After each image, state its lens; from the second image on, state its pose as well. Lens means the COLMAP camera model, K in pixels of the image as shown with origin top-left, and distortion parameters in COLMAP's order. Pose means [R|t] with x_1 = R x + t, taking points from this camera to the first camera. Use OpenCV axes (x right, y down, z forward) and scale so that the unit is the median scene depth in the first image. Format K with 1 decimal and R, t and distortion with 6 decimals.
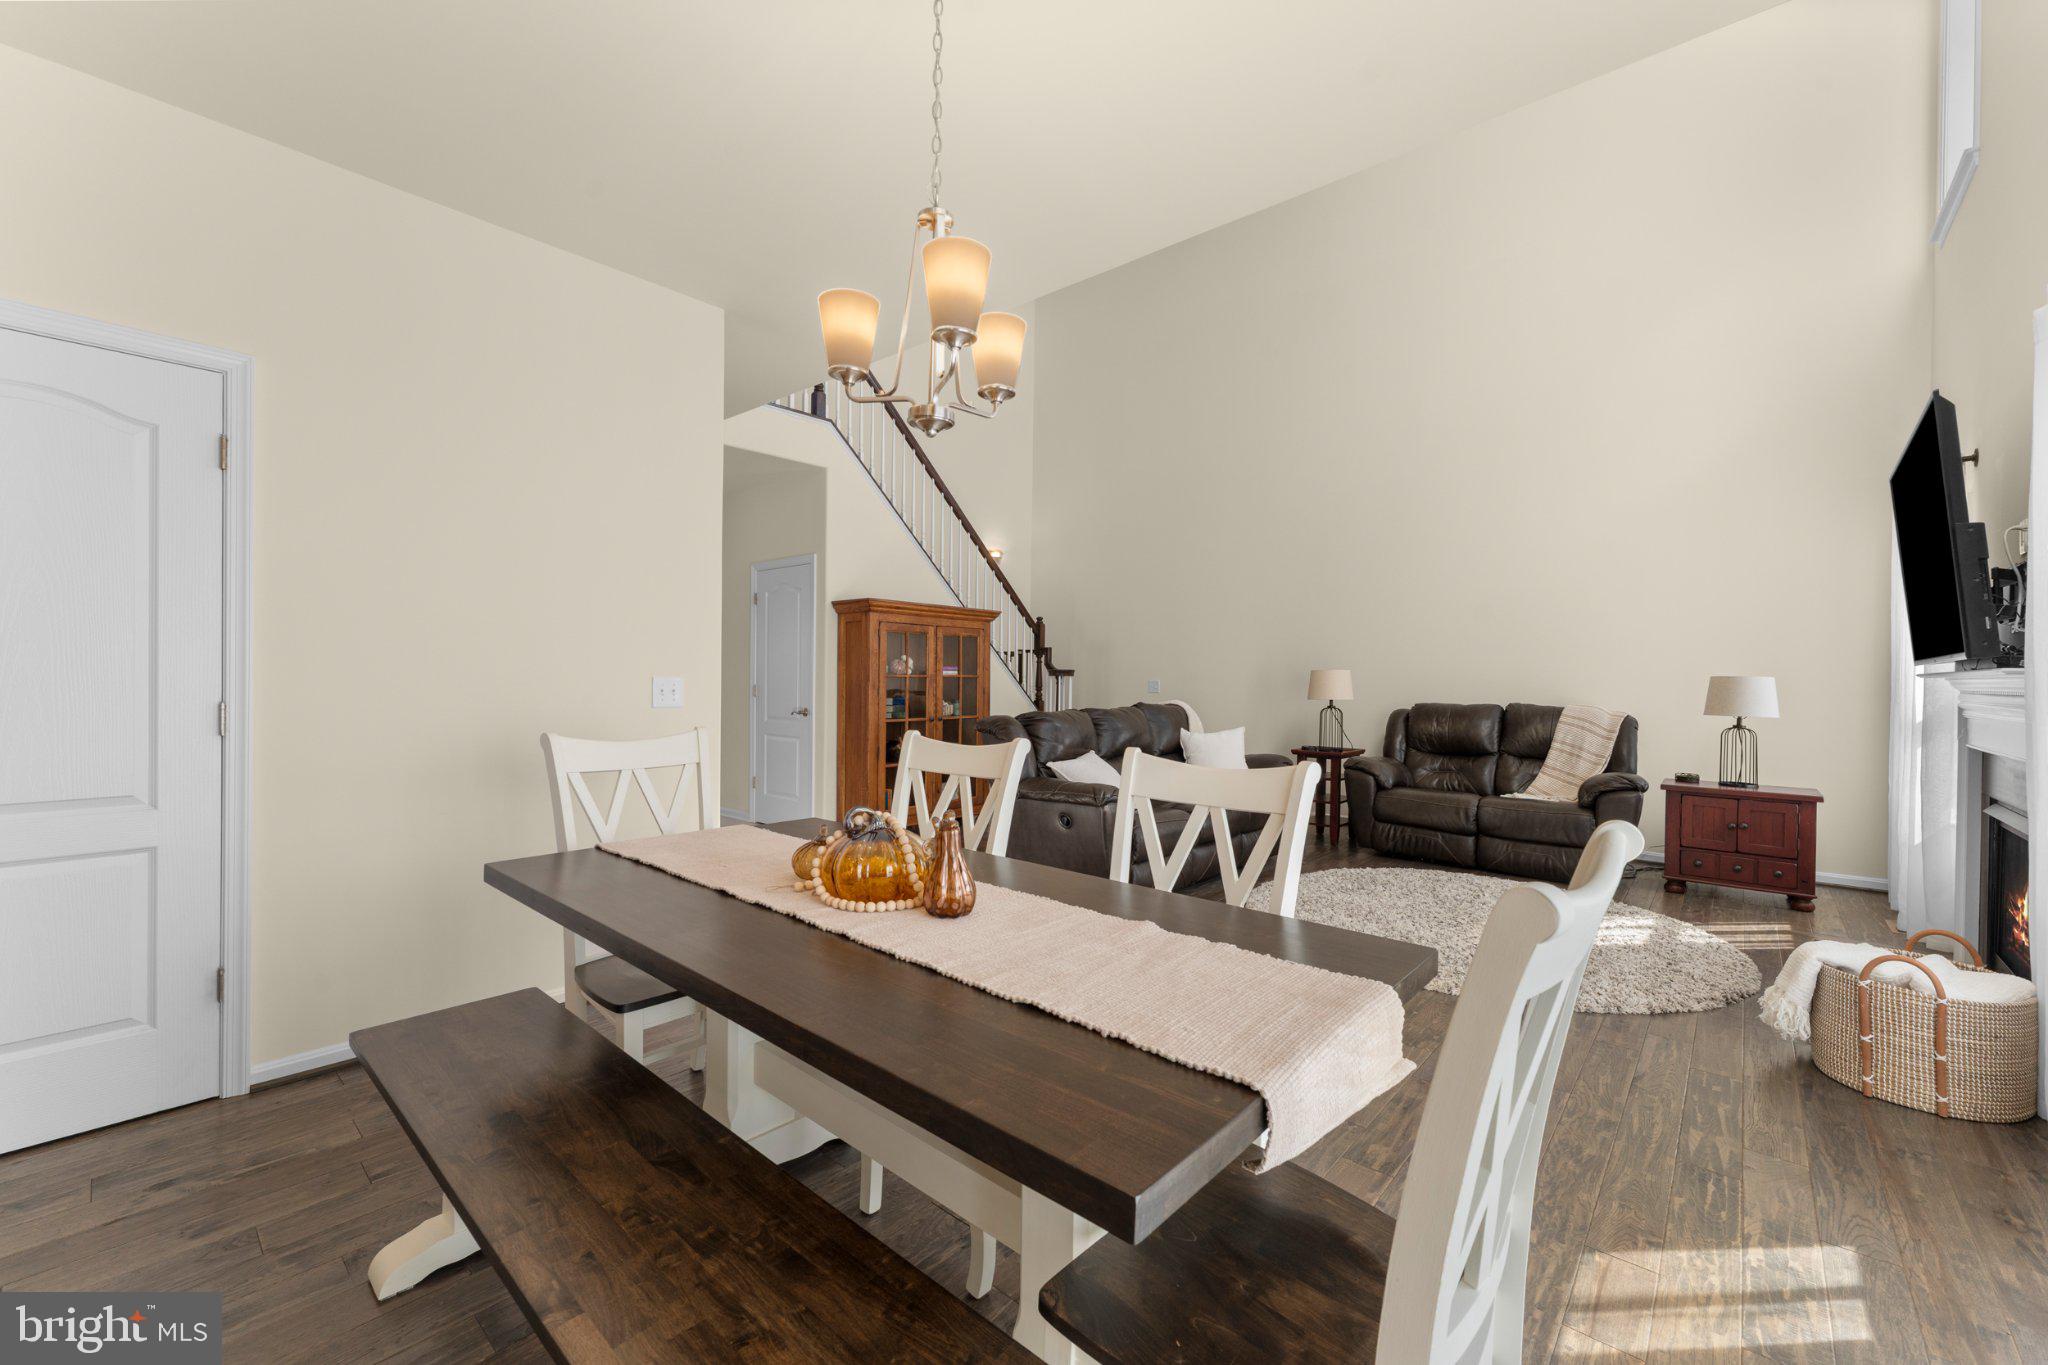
lens RADIAL K [[805.1, 0, 1030.4], [0, 805.1, 683.0], [0, 0, 1]] dist [0.007501, -0.001605]
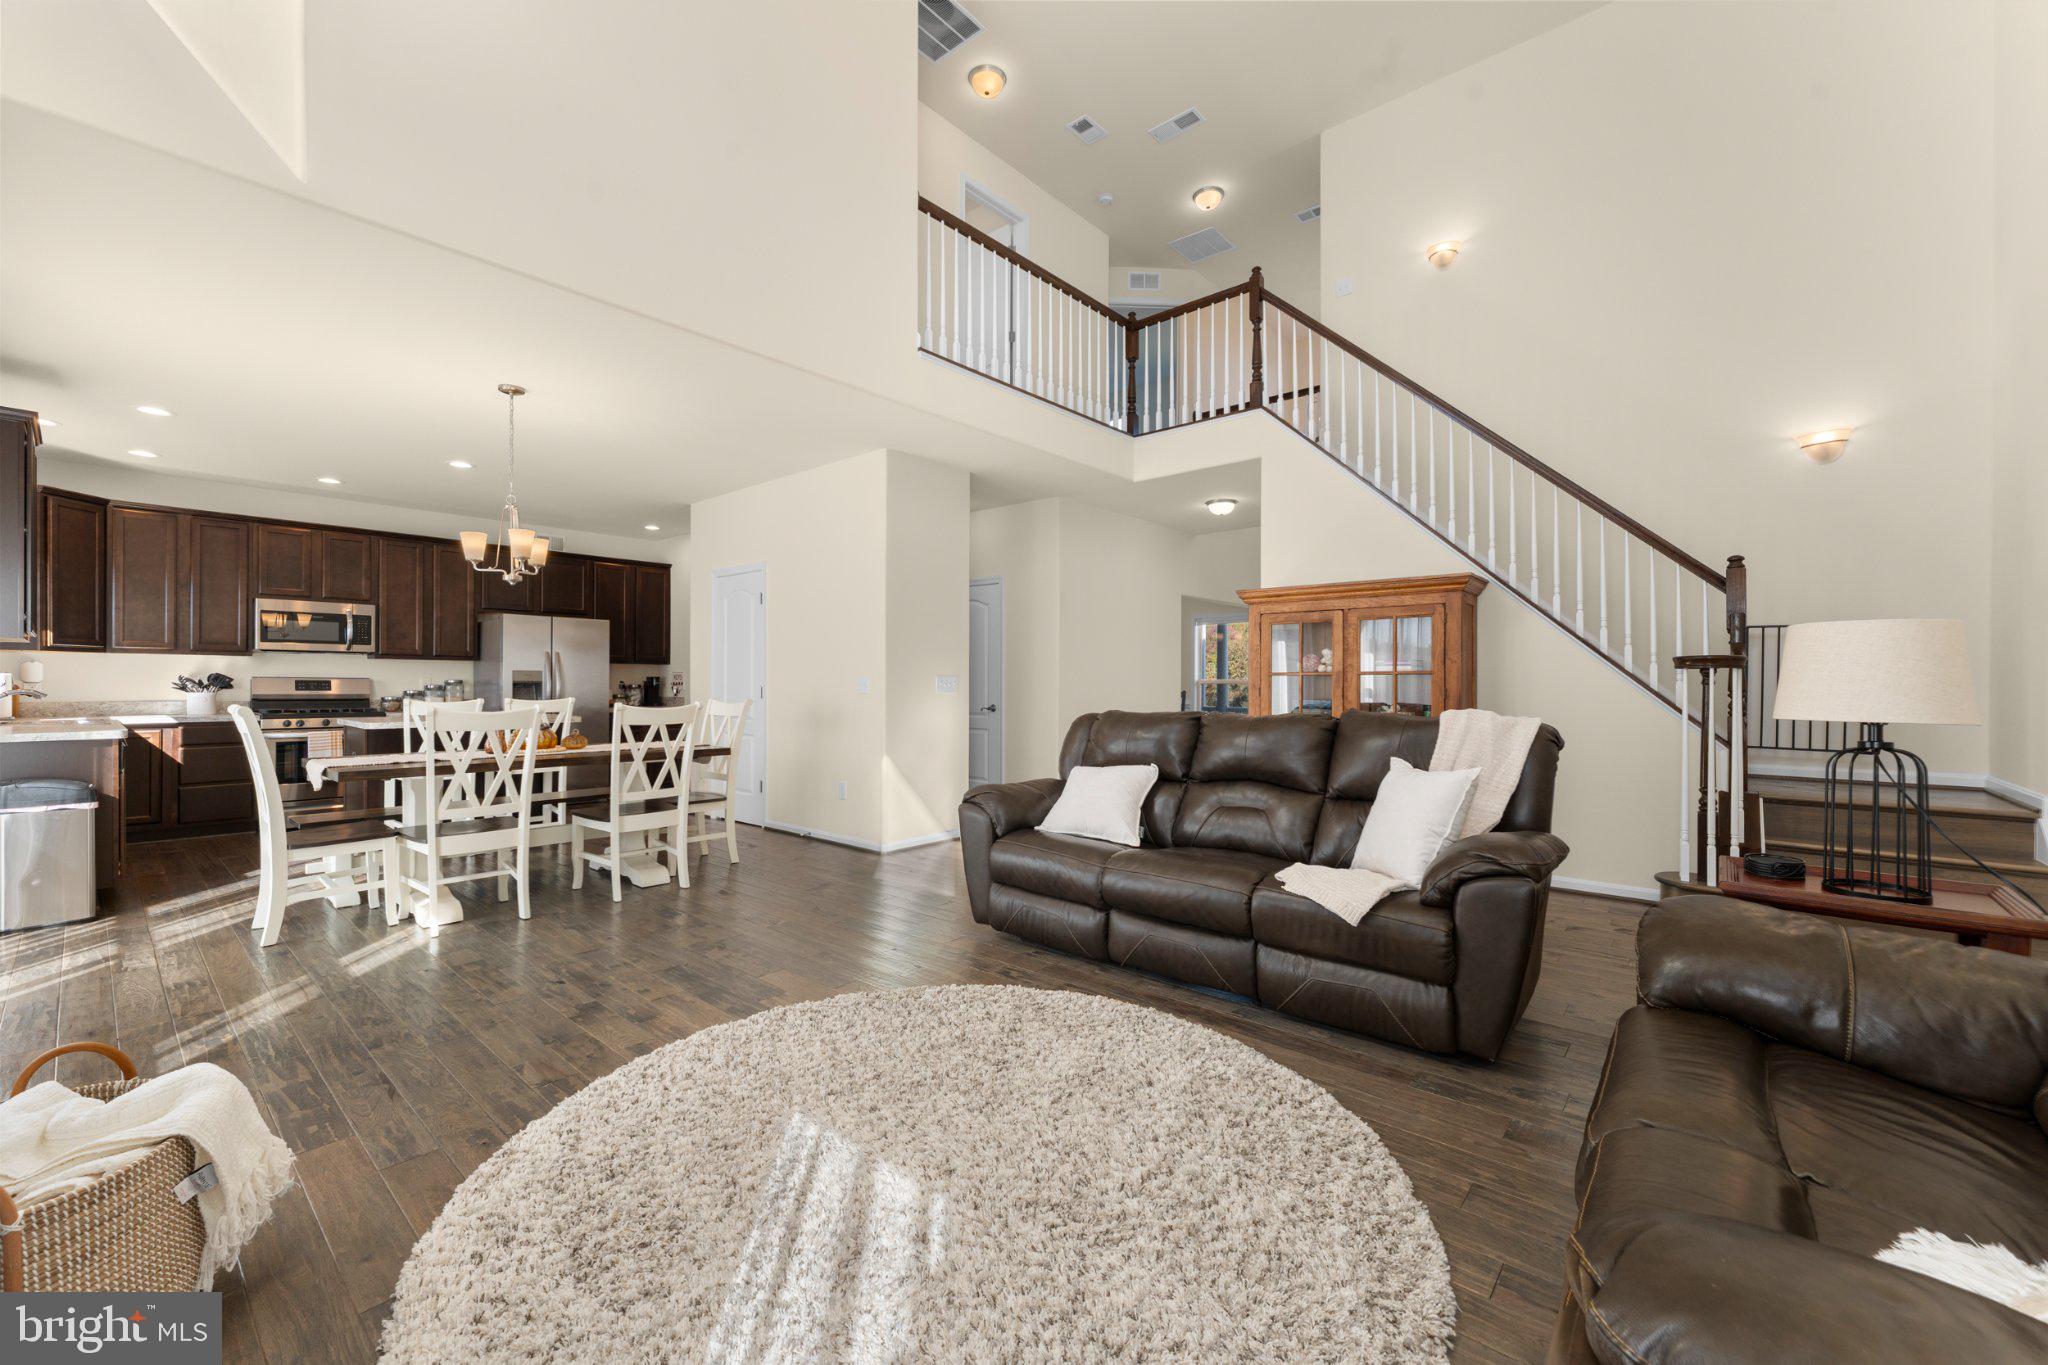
lens RADIAL K [[805.1, 0, 1013.8], [0, 805.1, 686.1], [0, 0, 1]] dist [0.007501, -0.001605]
pose [[0.017124, -0.006493, -0.999832, 0.752660], [-0.008398, 0.999943, -0.006637, 0.012843], [0.999818, 0.008510, 0.017068, 0.751971]]
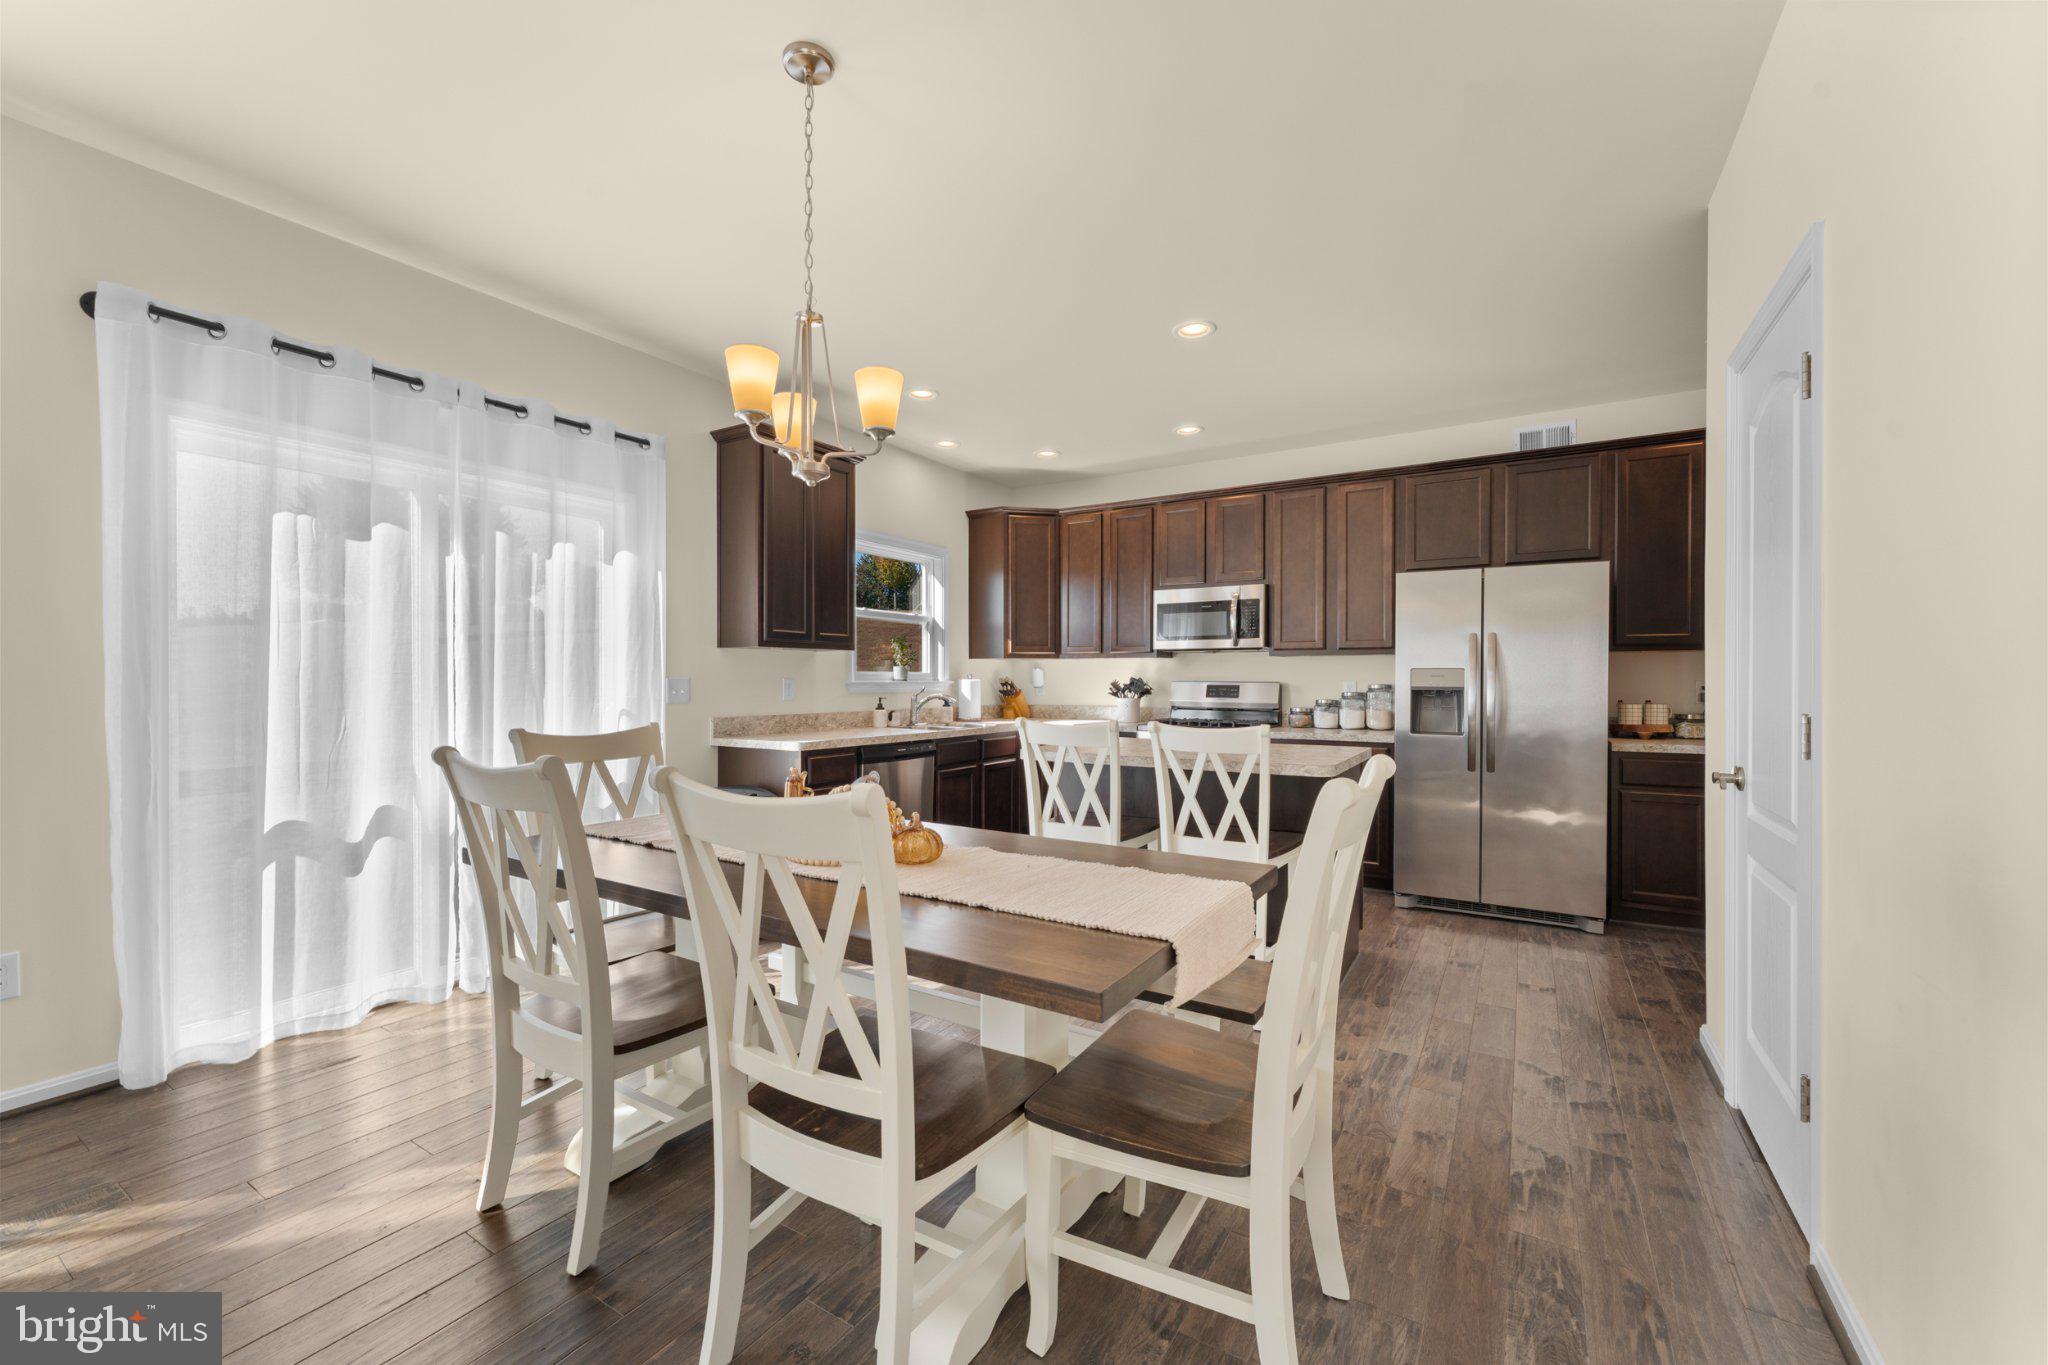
lens RADIAL K [[805.1, 0, 1015.8], [0, 805.1, 678.0], [0, 0, 1]] dist [0.007501, -0.001605]
pose [[-0.988860, -0.009544, -0.148539, -0.068395], [-0.009921, 0.999949, 0.001796, -0.002967], [0.148514, 0.003250, -0.988905, 0.652002]]
